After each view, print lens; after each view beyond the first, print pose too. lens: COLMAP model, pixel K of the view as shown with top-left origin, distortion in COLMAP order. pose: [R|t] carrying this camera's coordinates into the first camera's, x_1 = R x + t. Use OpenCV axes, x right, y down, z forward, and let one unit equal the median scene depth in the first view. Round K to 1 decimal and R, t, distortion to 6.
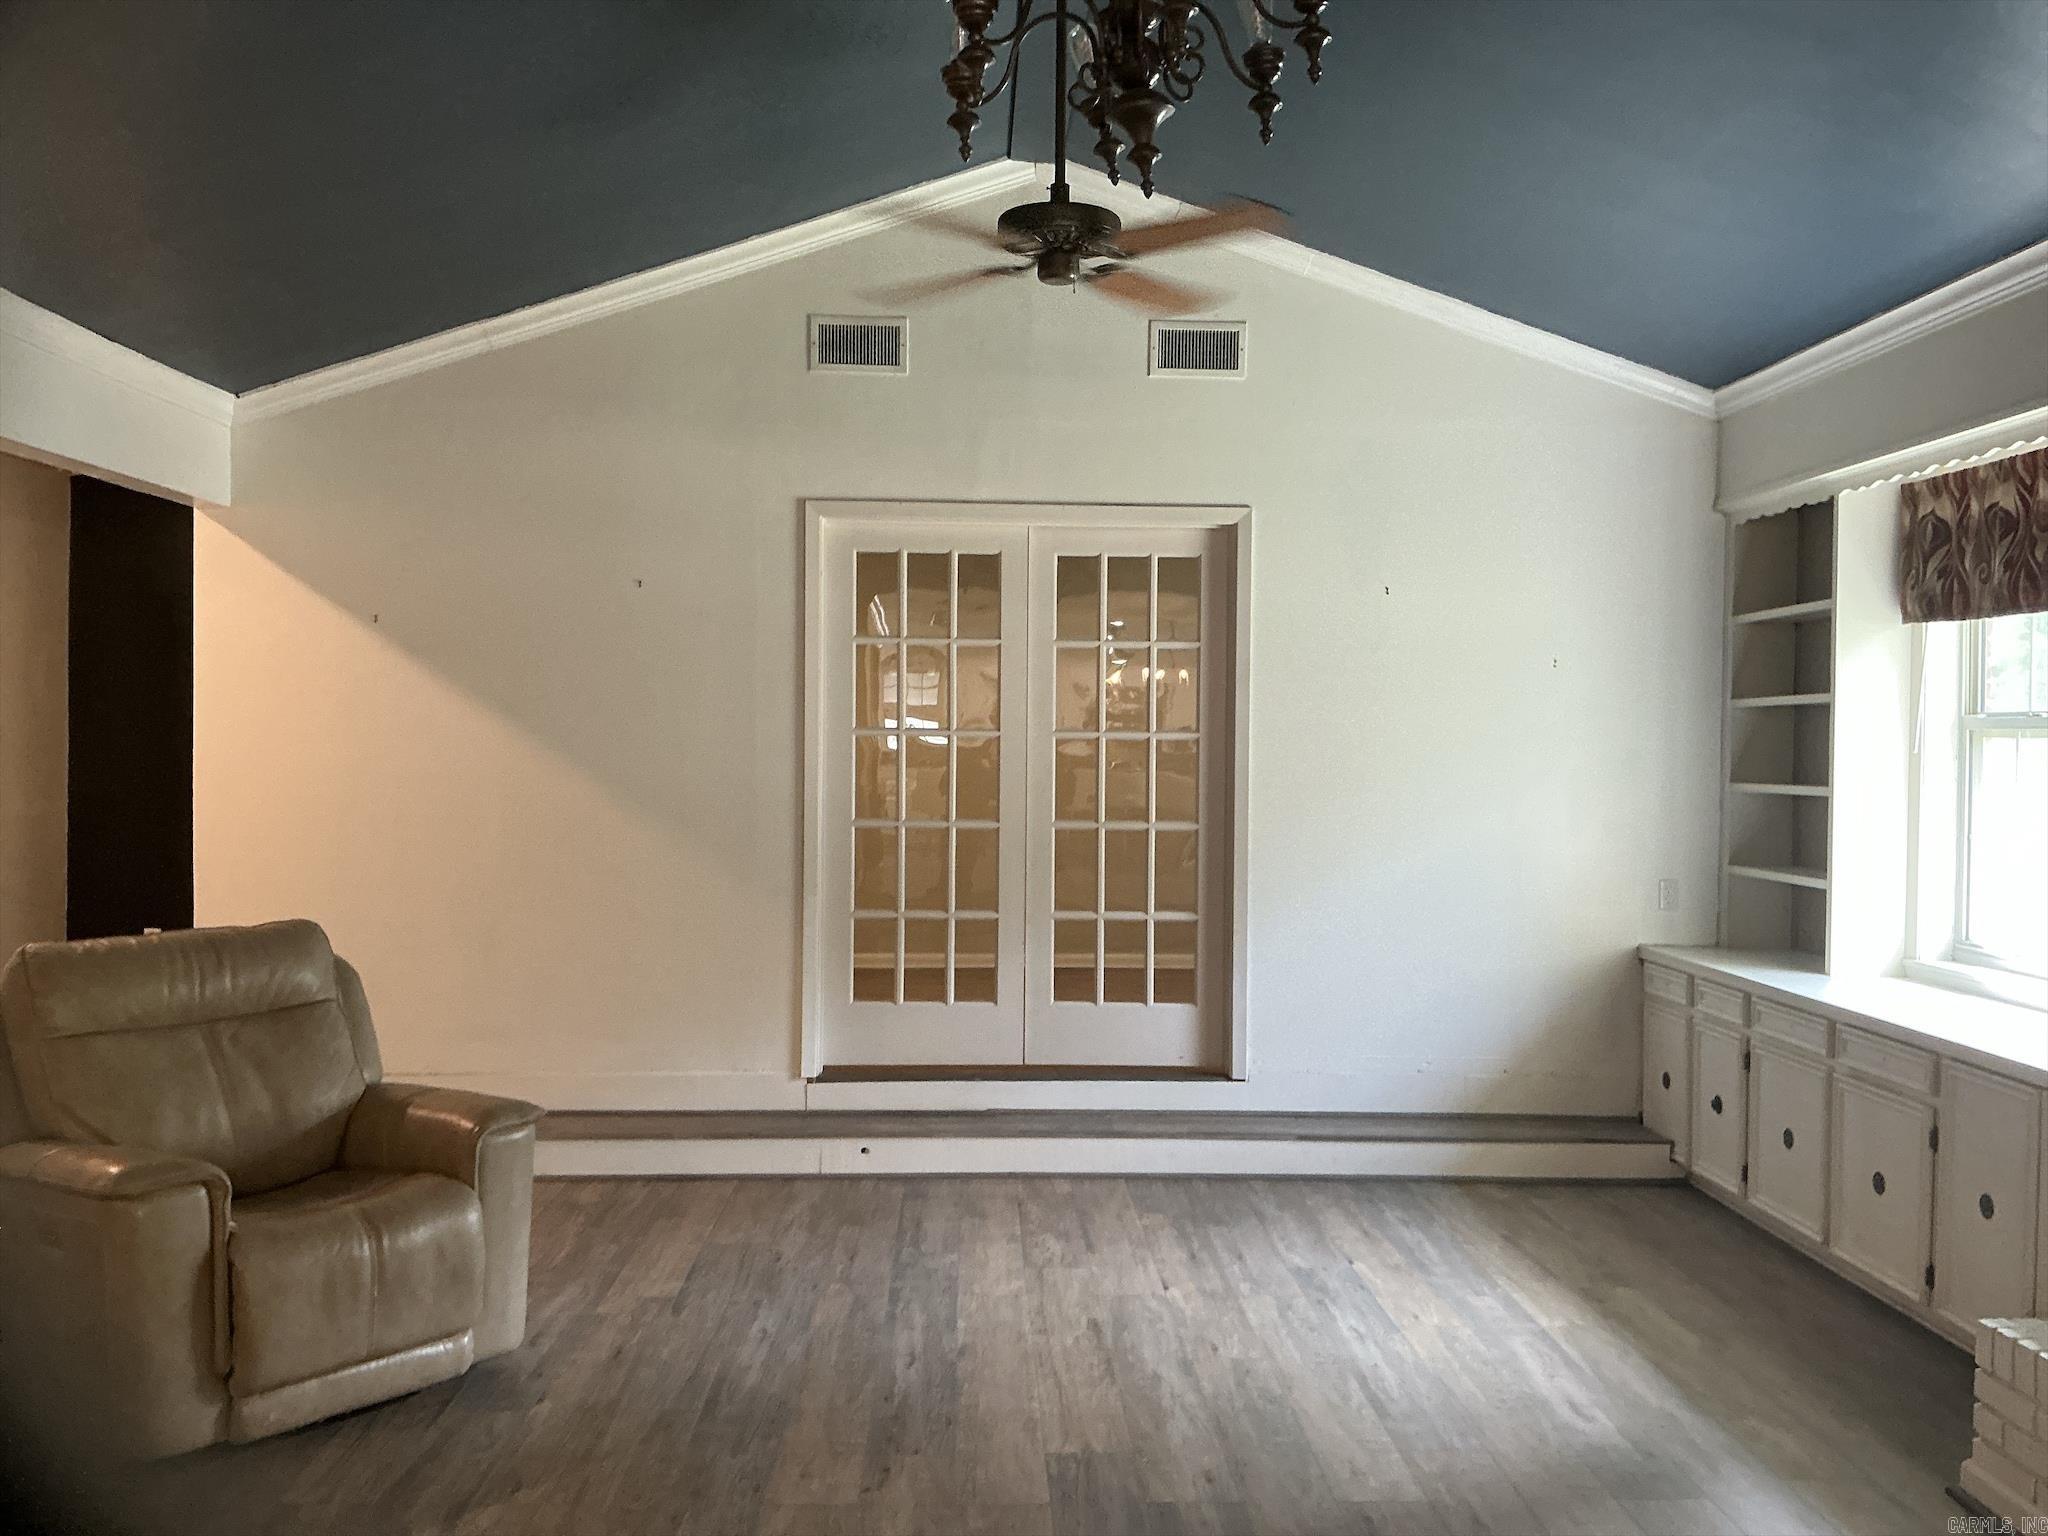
lens RADIAL K [[1702.9, 0, 1024.0], [0, 1702.9, 768.0], [0, 0, 1]] dist [0.159984, -0.326109]
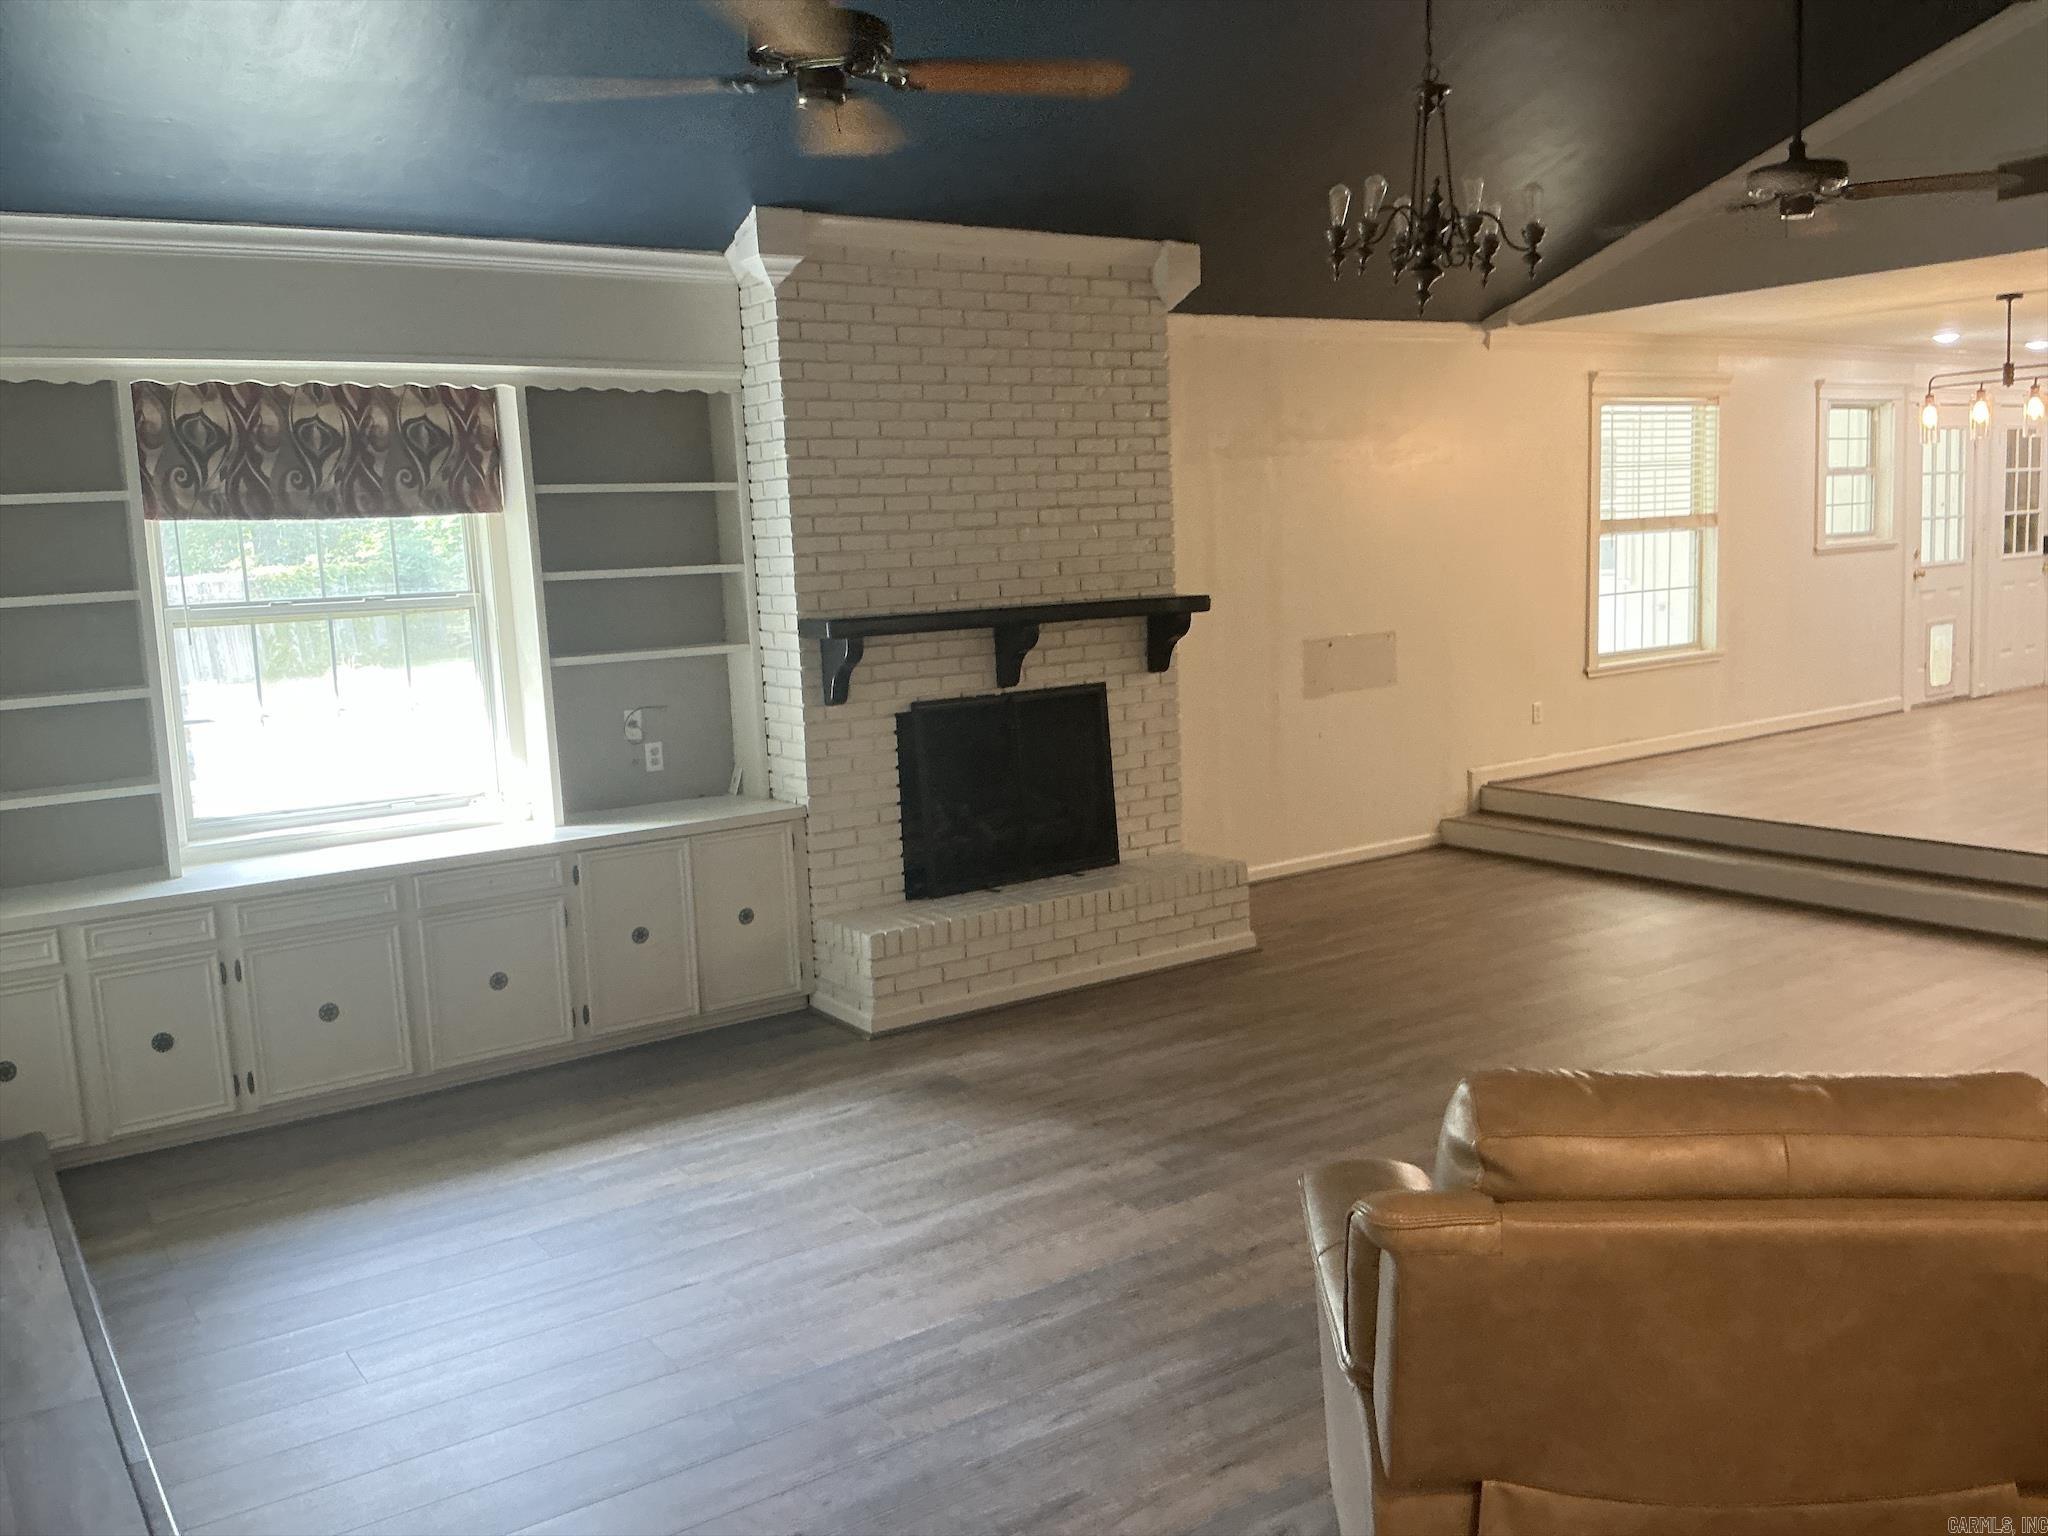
lens RADIAL K [[1702.9, 0, 1024.0], [0, 1702.9, 768.0], [0, 0, 1]] dist [0.159984, -0.326109]
pose [[-0.541536, -0.105082, 0.834084, -0.682866], [0.047610, 0.986731, 0.155224, -0.080329], [-0.839328, 0.123770, -0.529347, 1.238967]]
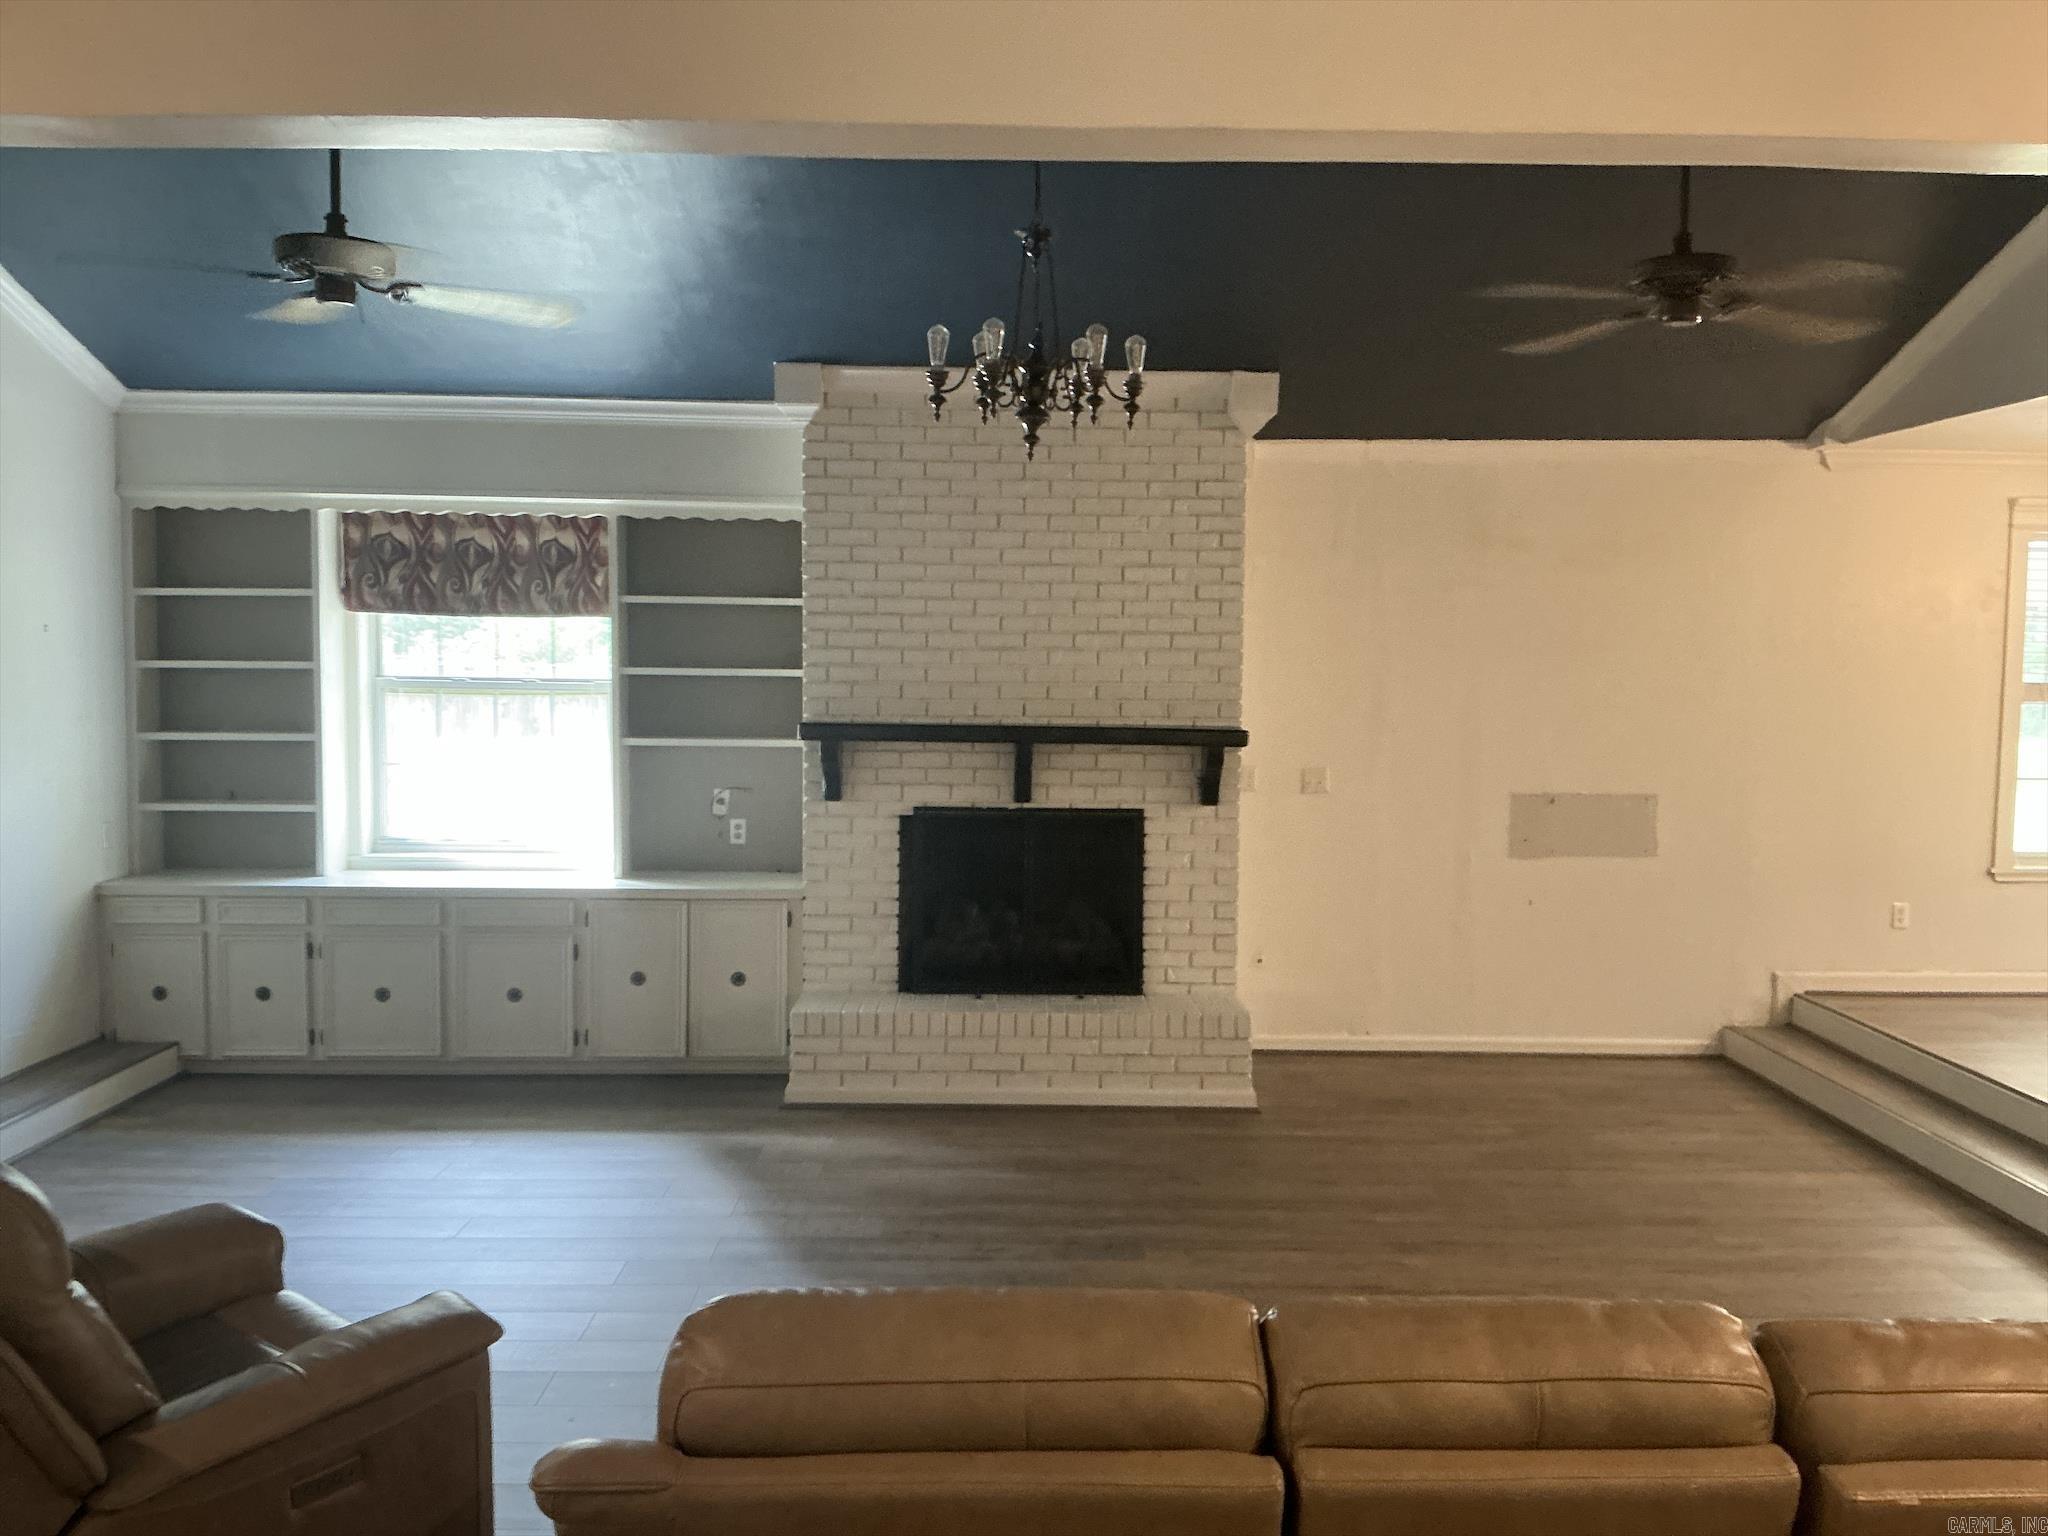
lens RADIAL K [[1702.9, 0, 1024.0], [0, 1702.9, 768.0], [0, 0, 1]] dist [0.159984, -0.326109]
pose [[0.019889, -0.080303, 0.996572, -0.931257], [0.003403, 0.996769, 0.080251, -0.074448], [-0.999796, 0.001795, 0.020098, 0.489356]]
